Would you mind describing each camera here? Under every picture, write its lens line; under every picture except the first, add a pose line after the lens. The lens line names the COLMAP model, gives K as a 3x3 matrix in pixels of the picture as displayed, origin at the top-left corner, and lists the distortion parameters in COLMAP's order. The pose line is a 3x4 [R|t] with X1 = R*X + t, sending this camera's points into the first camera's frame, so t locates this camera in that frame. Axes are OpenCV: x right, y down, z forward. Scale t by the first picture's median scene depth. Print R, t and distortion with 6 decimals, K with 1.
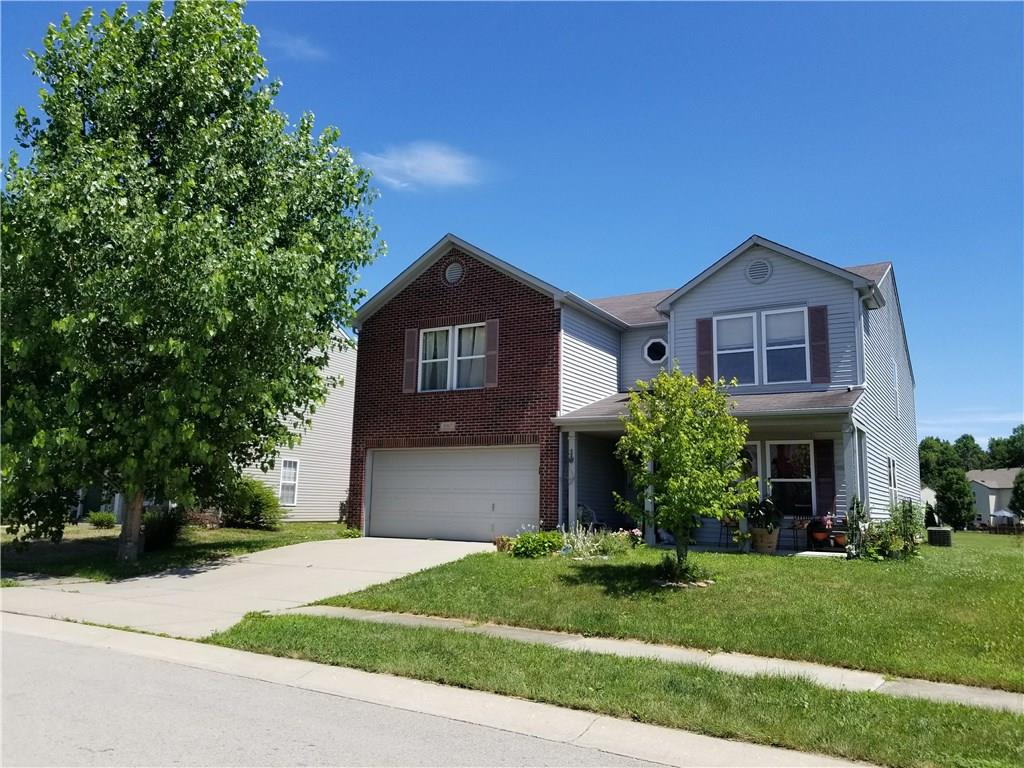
lens RADIAL K [[800.2, 0, 503.1], [0, 800.2, 378.9], [0, 0, 1]] dist [0.073024, -0.112381]
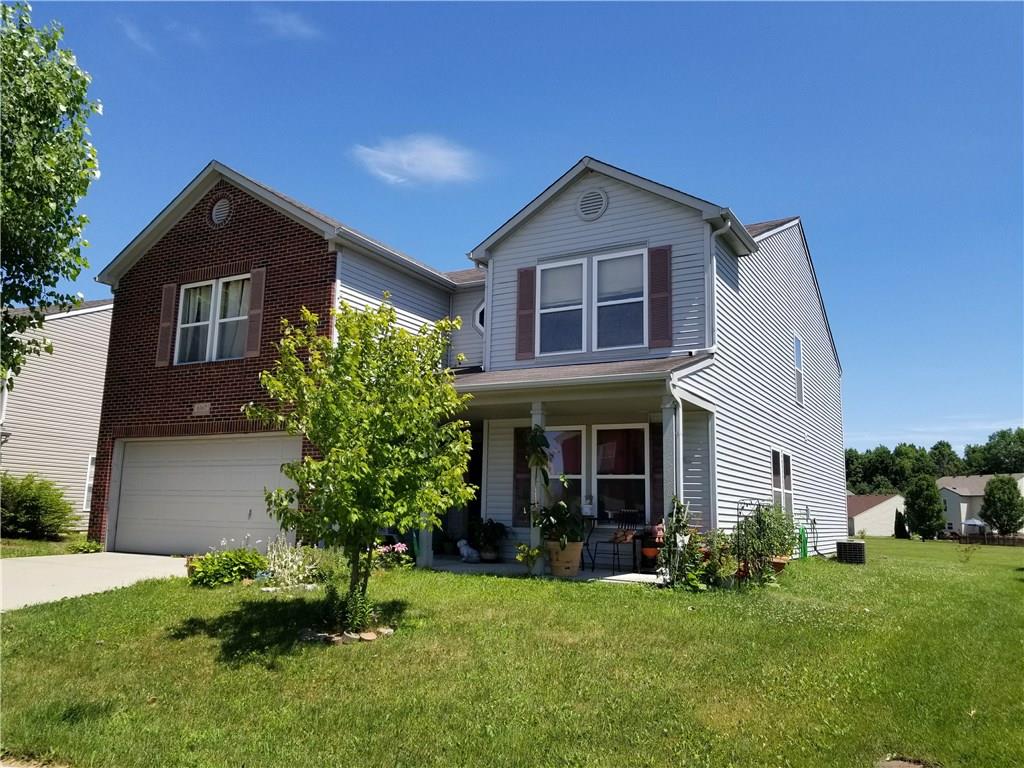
lens RADIAL K [[800.2, 0, 496.9], [0, 800.2, 376.8], [0, 0, 1]] dist [0.073024, -0.112381]
pose [[0.999923, 0.004849, 0.011392, 0.213297], [-0.004727, 0.999932, -0.010699, 0.037462], [-0.011443, 0.010644, 0.999878, 0.234061]]
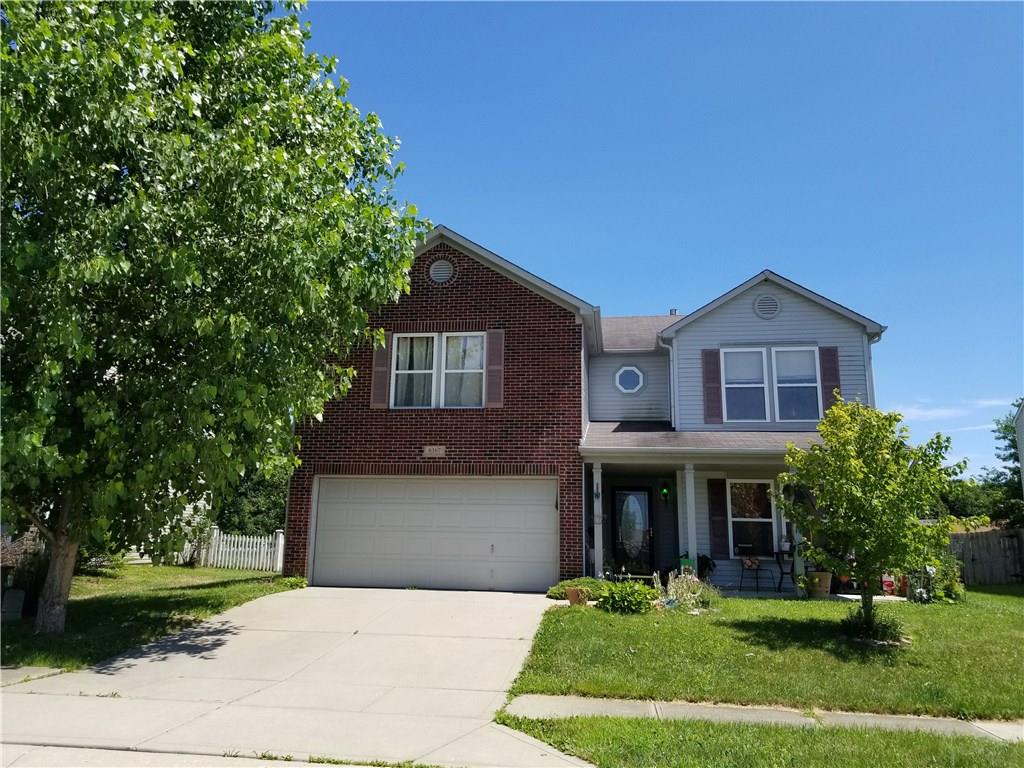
lens RADIAL K [[800.2, 0, 496.0], [0, 800.2, 372.7], [0, 0, 1]] dist [0.073024, -0.112381]
pose [[0.927140, 0.075718, 0.366985, -0.337704], [-0.059286, 0.996677, -0.055861, 0.021417], [-0.369995, 0.030034, 0.928548, 0.203325]]
